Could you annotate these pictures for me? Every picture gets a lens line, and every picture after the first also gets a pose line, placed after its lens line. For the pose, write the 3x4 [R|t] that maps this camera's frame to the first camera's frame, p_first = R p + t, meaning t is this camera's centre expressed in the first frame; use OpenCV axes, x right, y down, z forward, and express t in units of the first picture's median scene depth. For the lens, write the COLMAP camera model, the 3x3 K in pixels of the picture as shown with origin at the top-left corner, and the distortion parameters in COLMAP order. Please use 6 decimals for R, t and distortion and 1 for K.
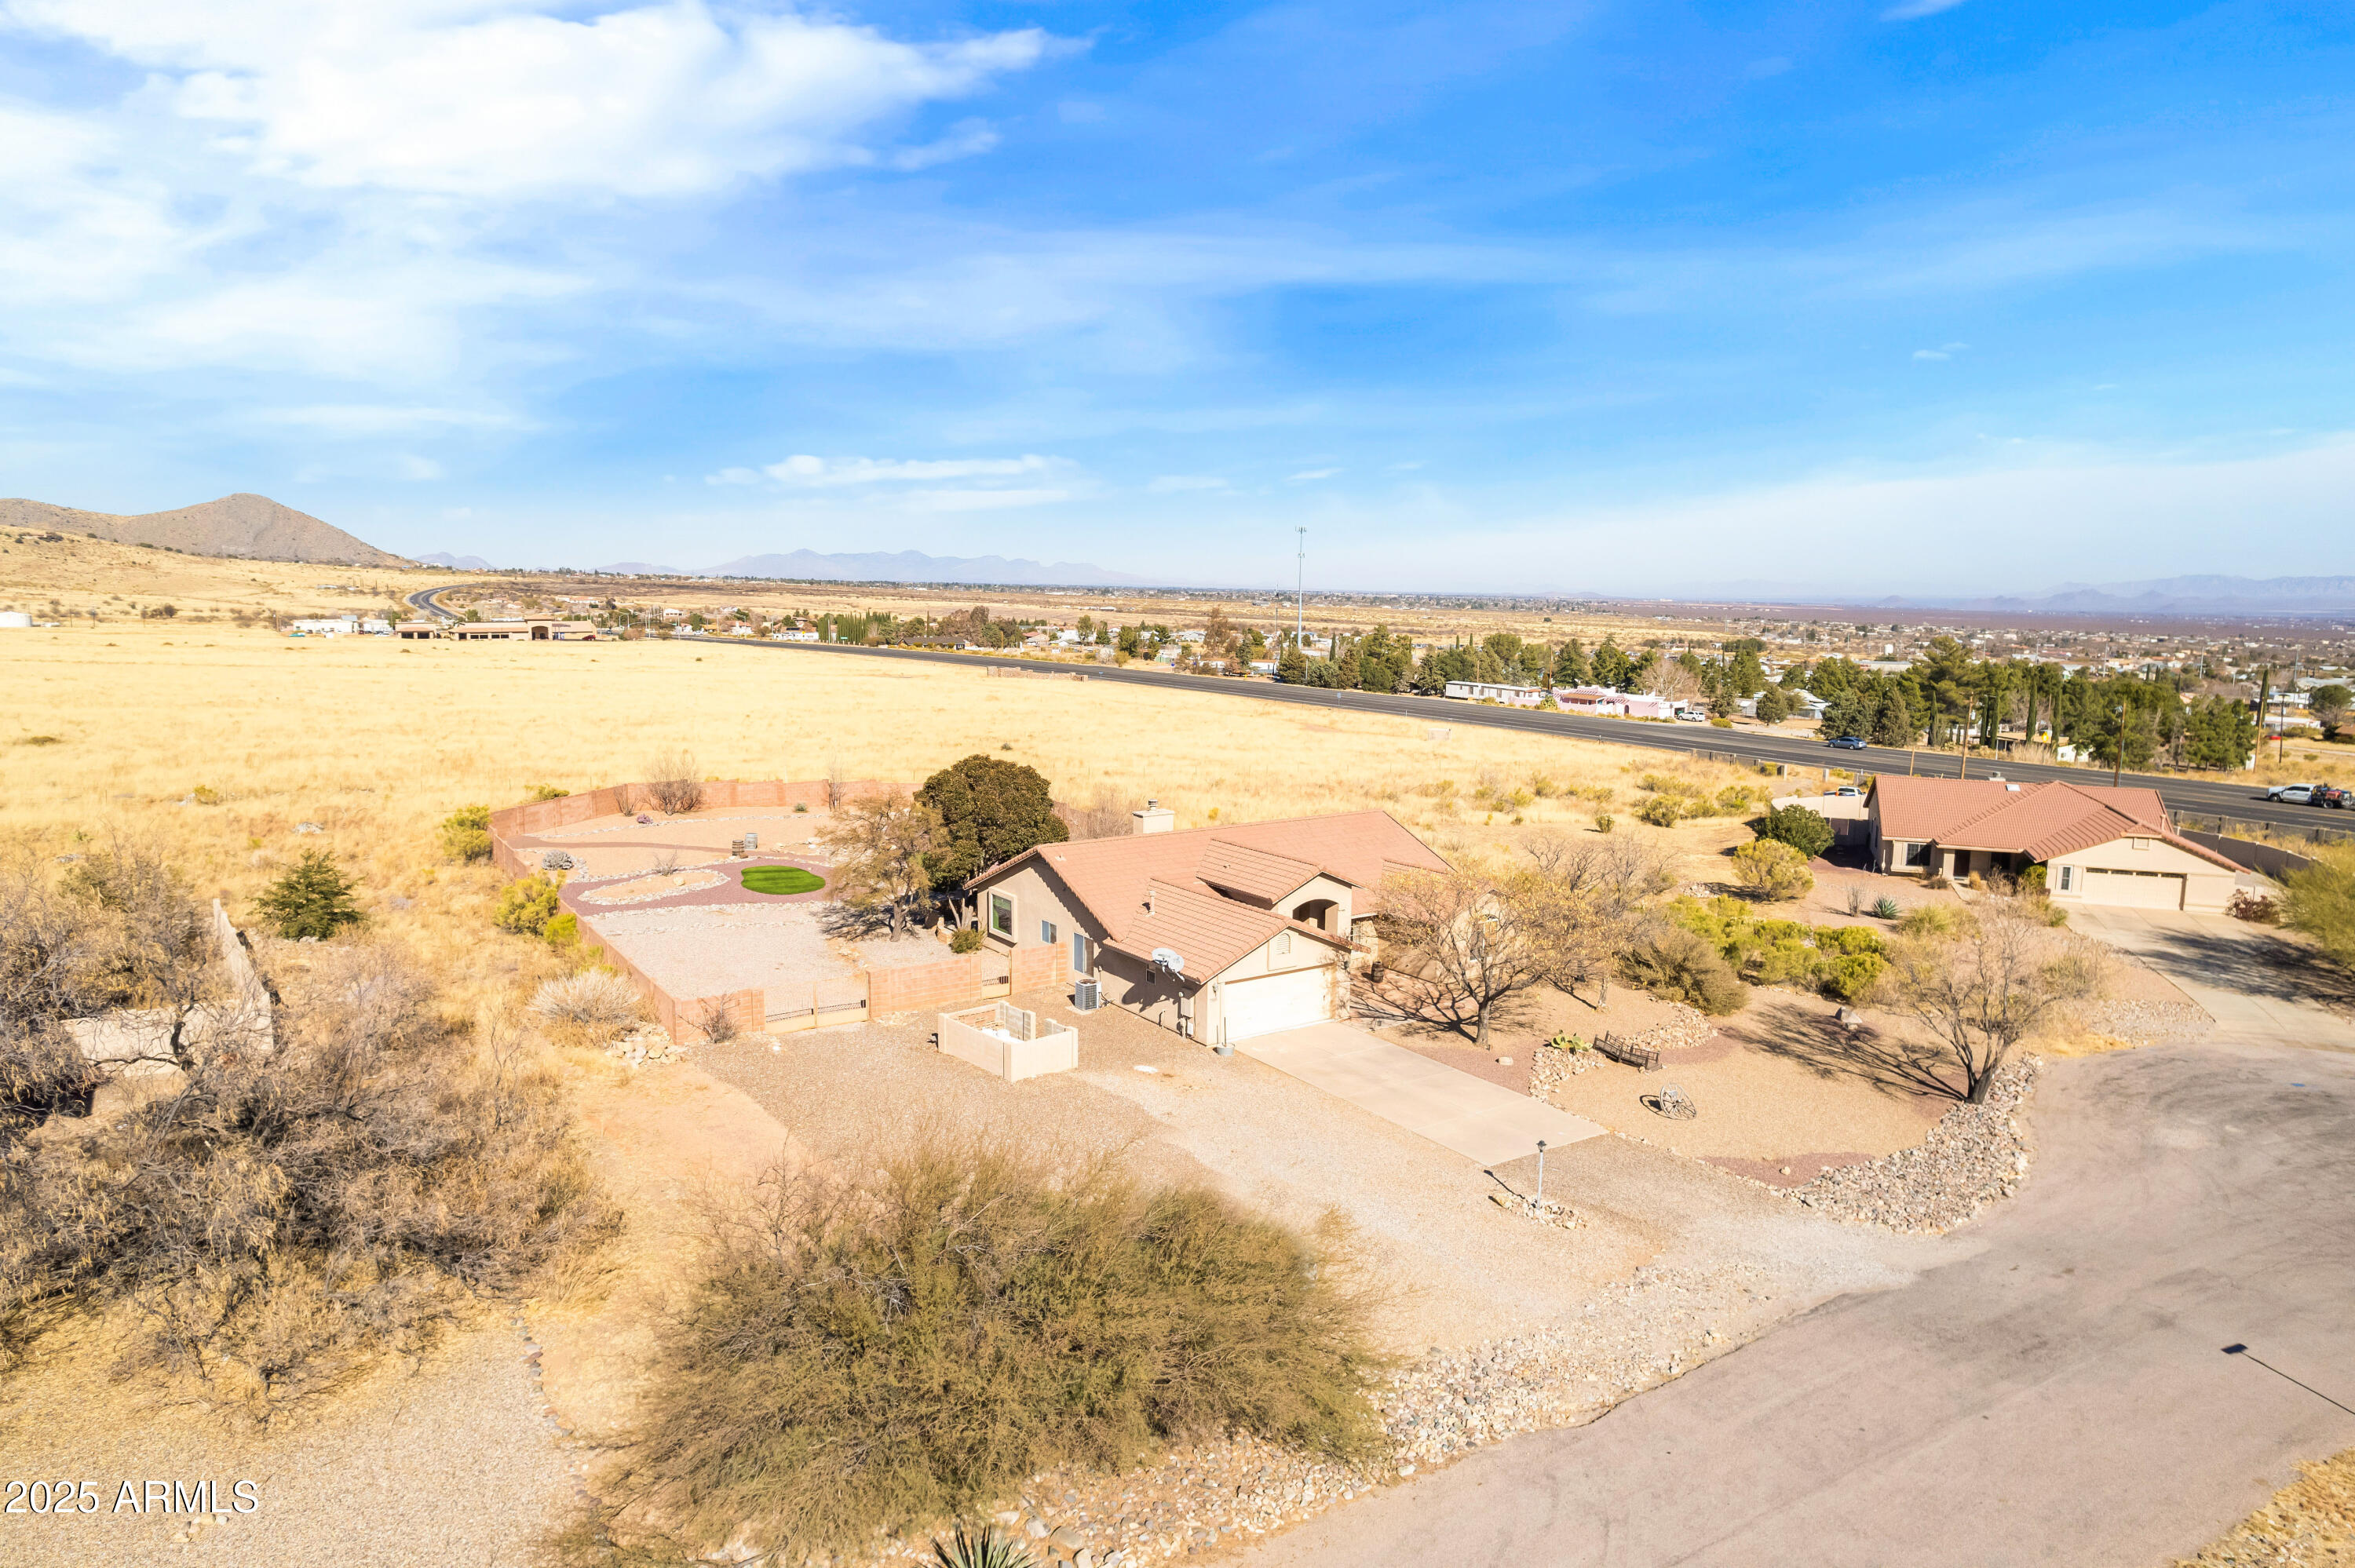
lens RADIAL K [[1505.4, 0, 1177.5], [0, 1505.4, 784.0], [0, 0, 1]] dist [-0.077468, 0.068437]
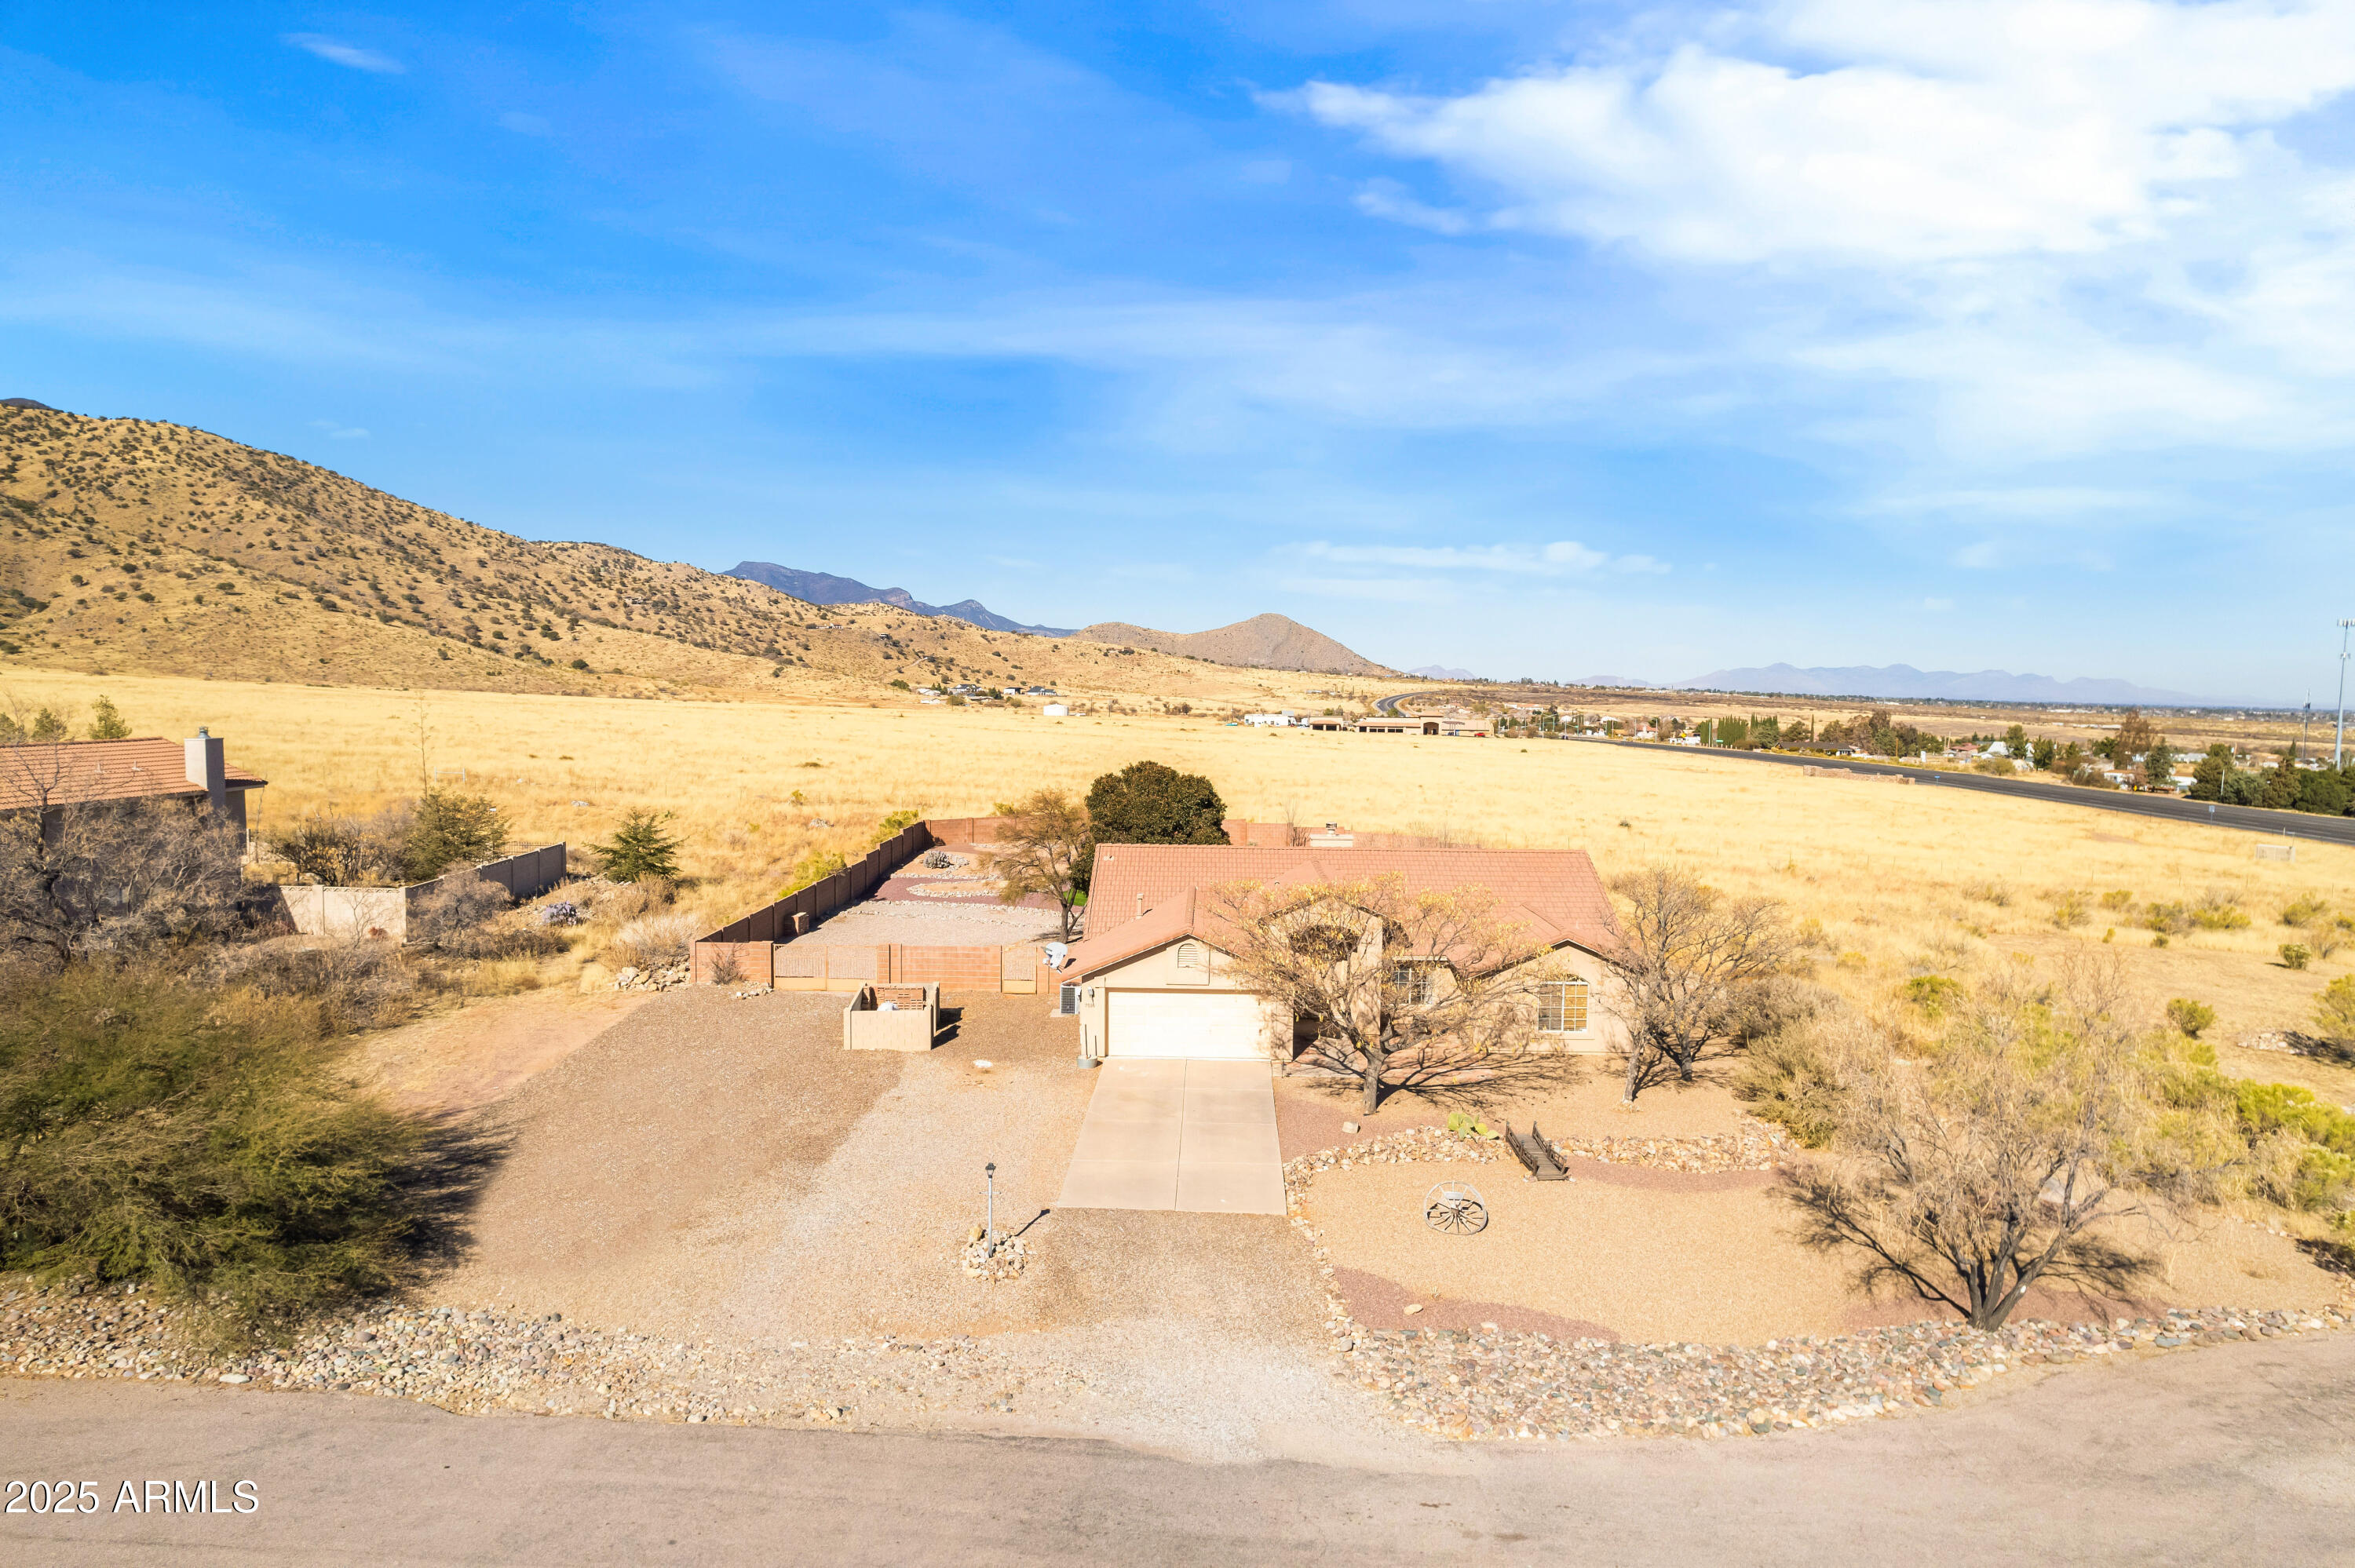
lens RADIAL K [[1505.4, 0, 1177.5], [0, 1505.4, 784.0], [0, 0, 1]] dist [-0.077468, 0.068437]
pose [[0.811252, 0.039928, -0.583331, 0.053872], [-0.083579, 0.995339, -0.048106, 0.004872], [0.578692, 0.087781, 0.810808, 0.027858]]
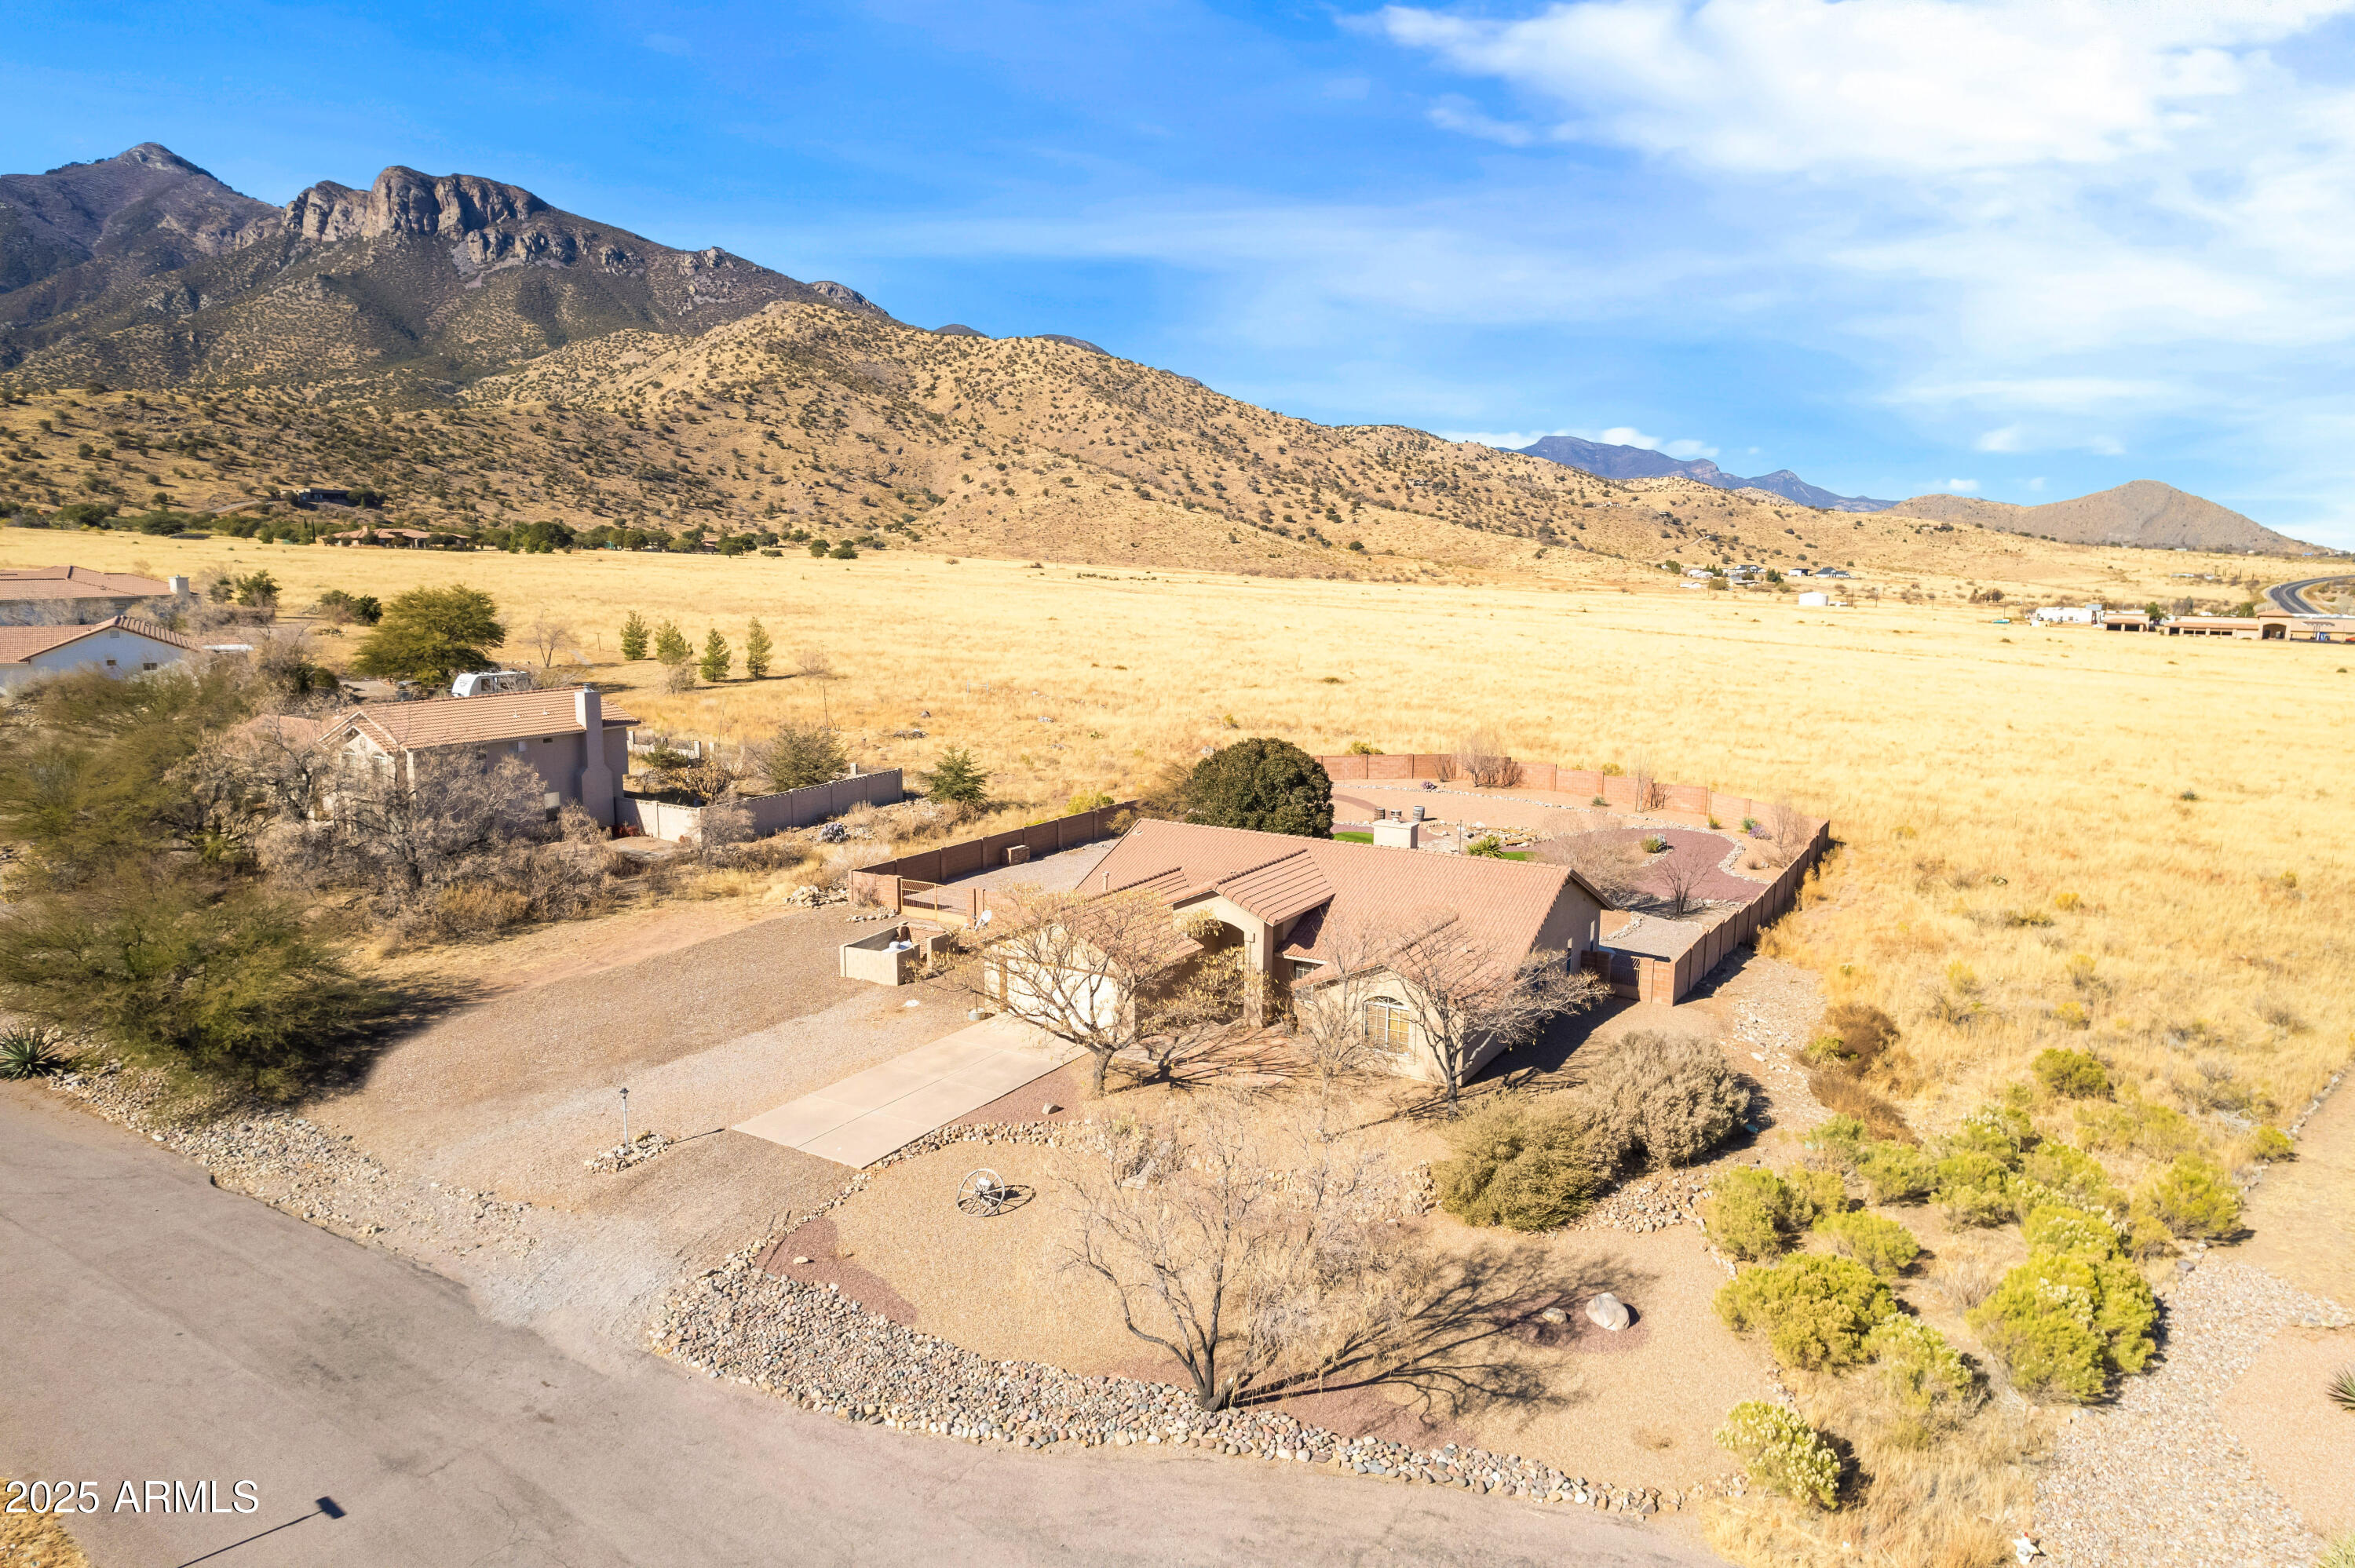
lens RADIAL K [[1505.4, 0, 1177.5], [0, 1505.4, 784.0], [0, 0, 1]] dist [-0.077468, 0.068437]
pose [[0.416623, 0.133445, -0.899232, 0.093751], [-0.125998, 0.988097, 0.088256, -0.008591], [0.900306, 0.076532, 0.428477, 0.061309]]
